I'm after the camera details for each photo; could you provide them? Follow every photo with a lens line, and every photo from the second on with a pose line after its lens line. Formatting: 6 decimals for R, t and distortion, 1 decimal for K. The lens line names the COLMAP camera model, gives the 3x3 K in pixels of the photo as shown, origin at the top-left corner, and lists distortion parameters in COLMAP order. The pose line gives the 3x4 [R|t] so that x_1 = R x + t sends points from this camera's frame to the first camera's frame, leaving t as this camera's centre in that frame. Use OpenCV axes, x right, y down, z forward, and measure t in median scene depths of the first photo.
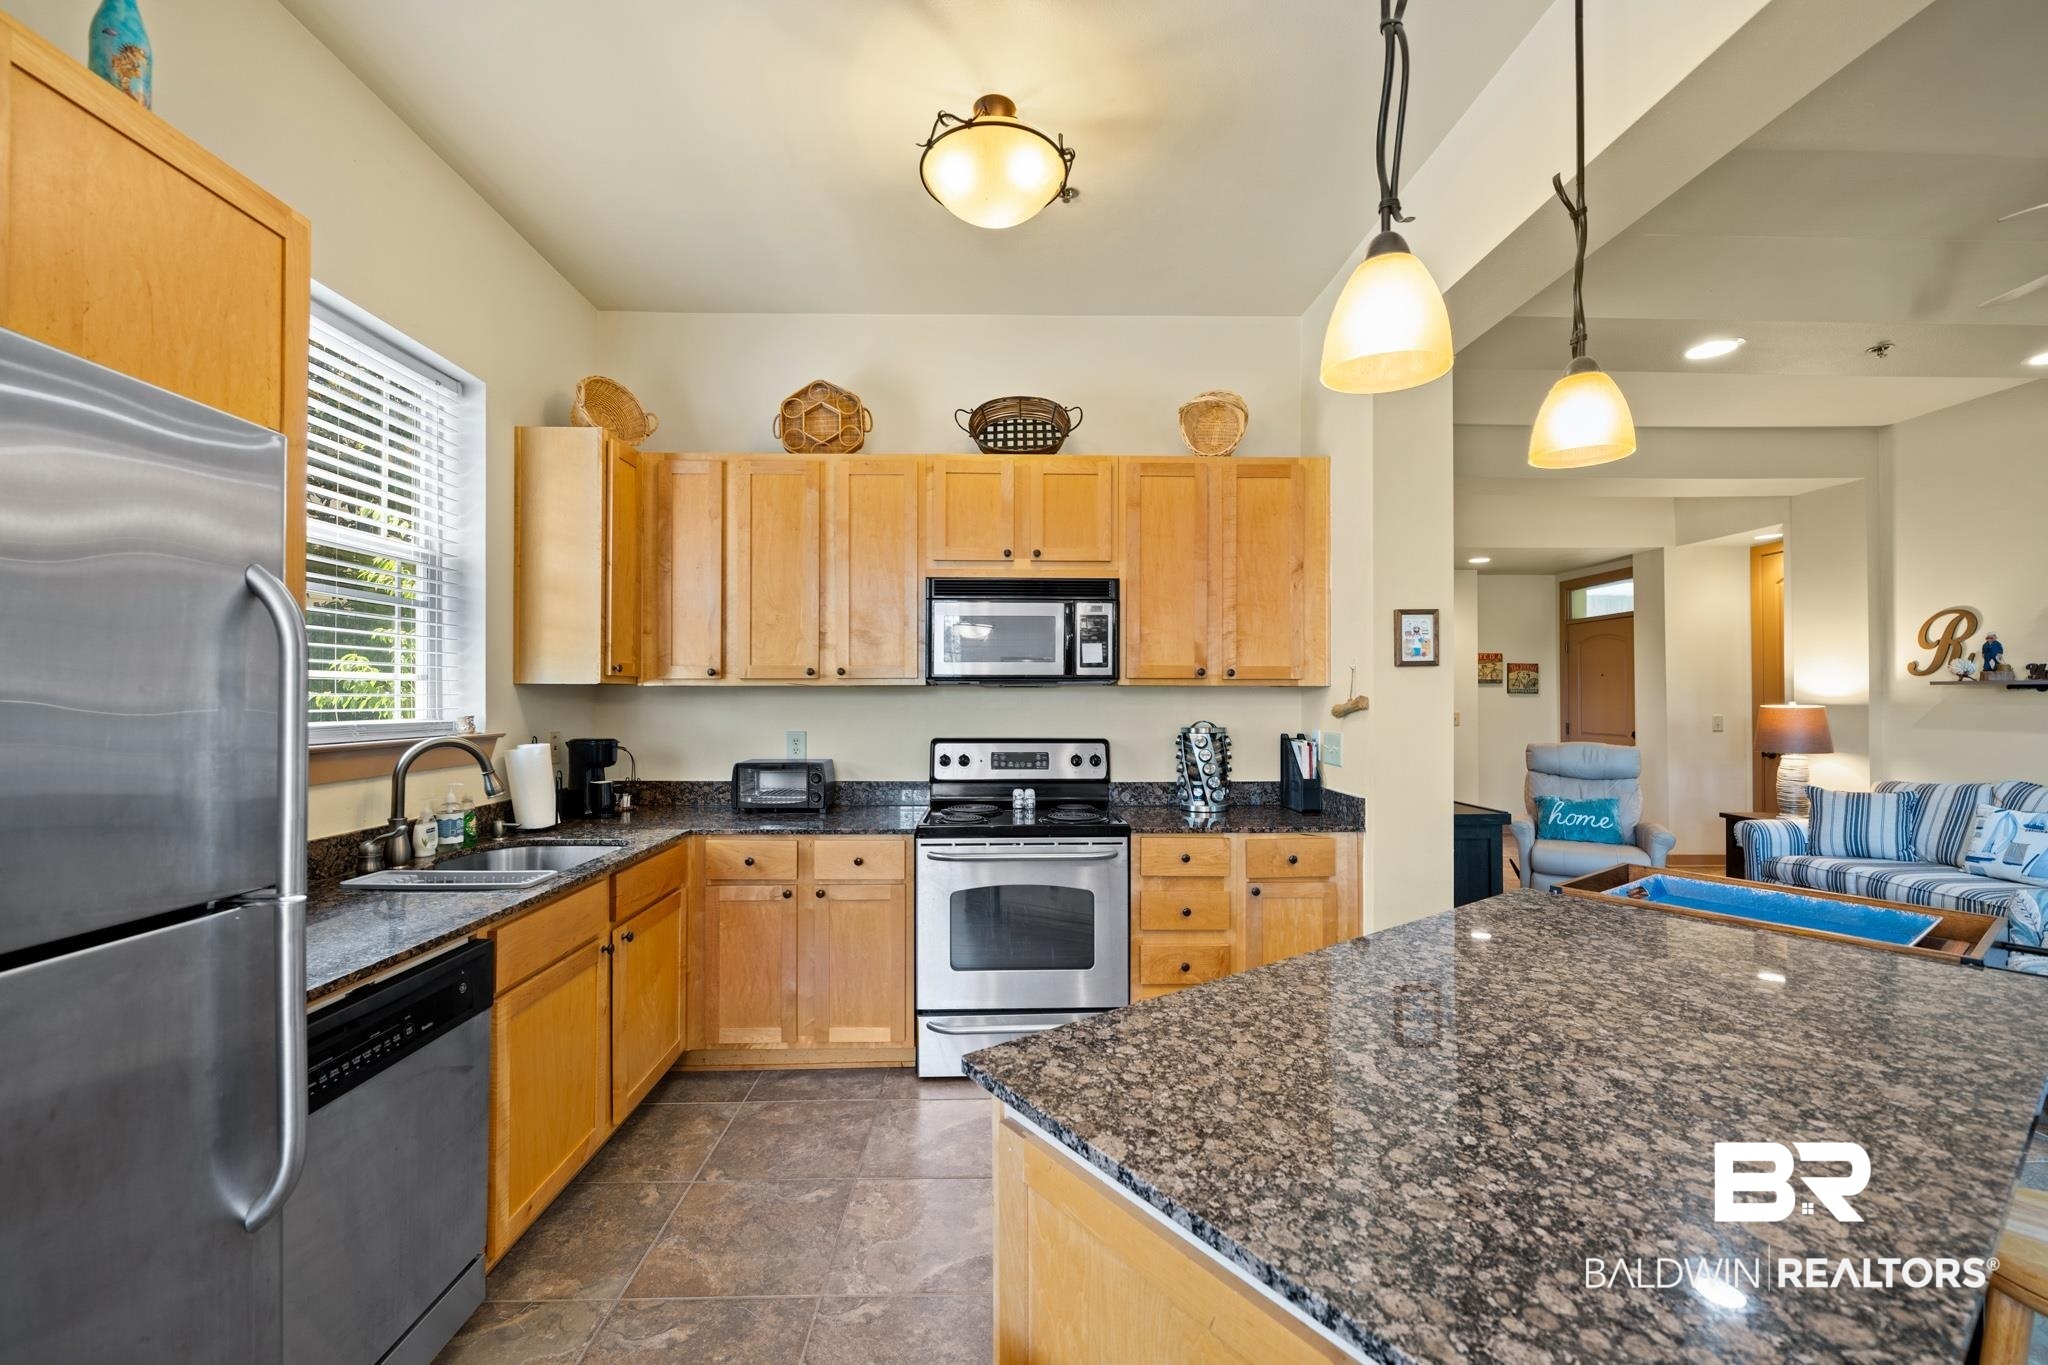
lens RADIAL K [[839.8, 0, 1015.0], [0, 839.8, 697.9], [0, 0, 1]] dist [-0.000199, -0.000268]
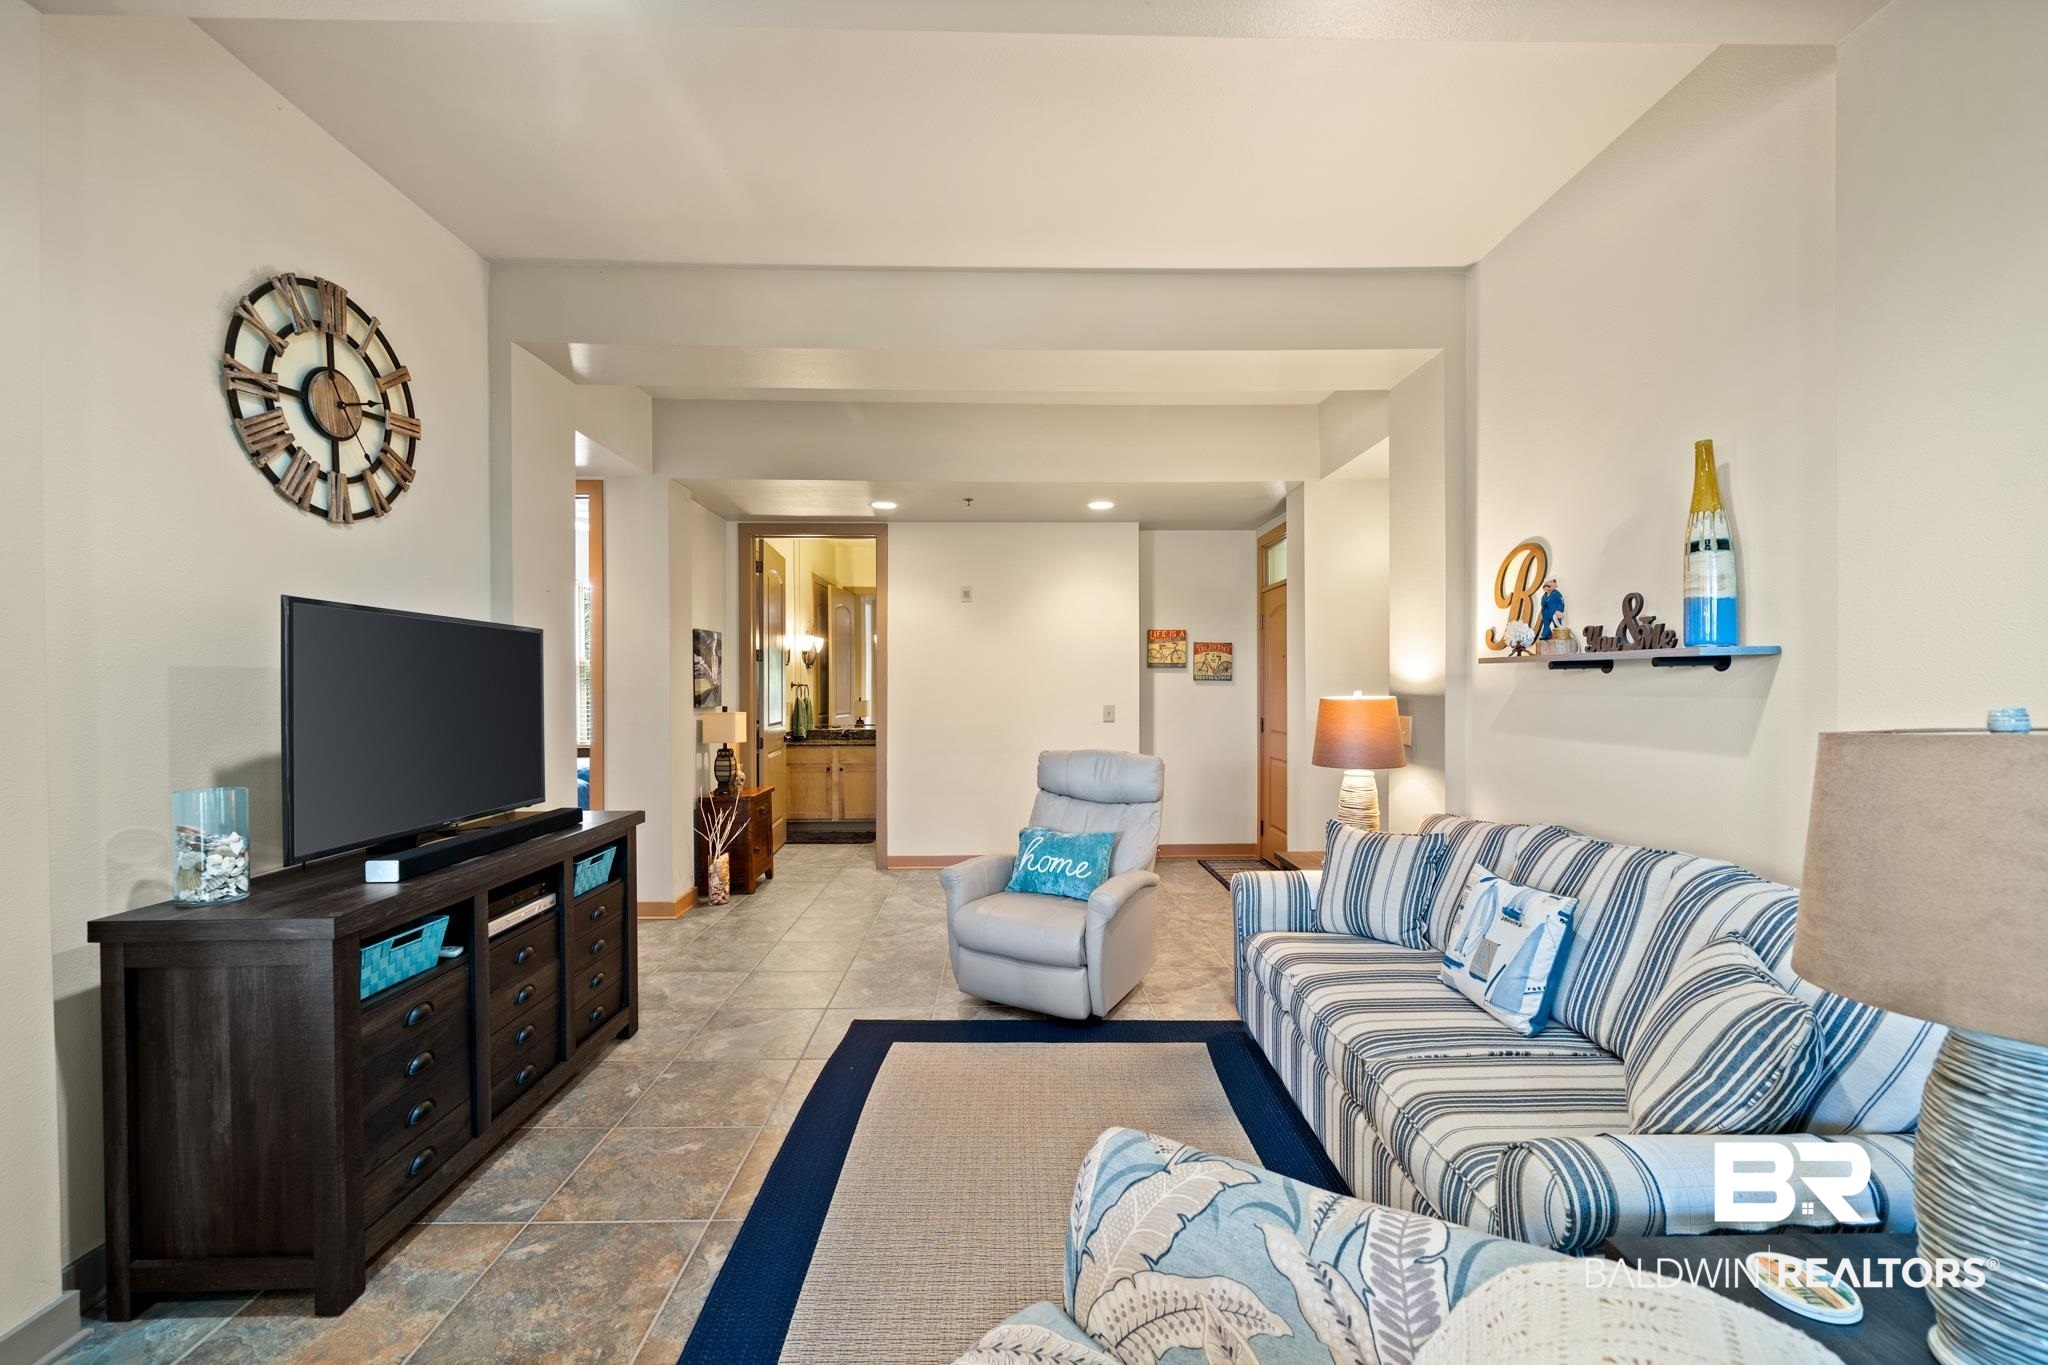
lens RADIAL K [[839.8, 0, 1015.0], [0, 839.8, 697.9], [0, 0, 1]] dist [-0.000199, -0.000268]
pose [[0.999884, -0.002406, -0.015047, 0.617384], [0.002587, 0.999924, 0.012066, 0.001267], [0.015017, -0.012104, 0.999814, 0.303567]]
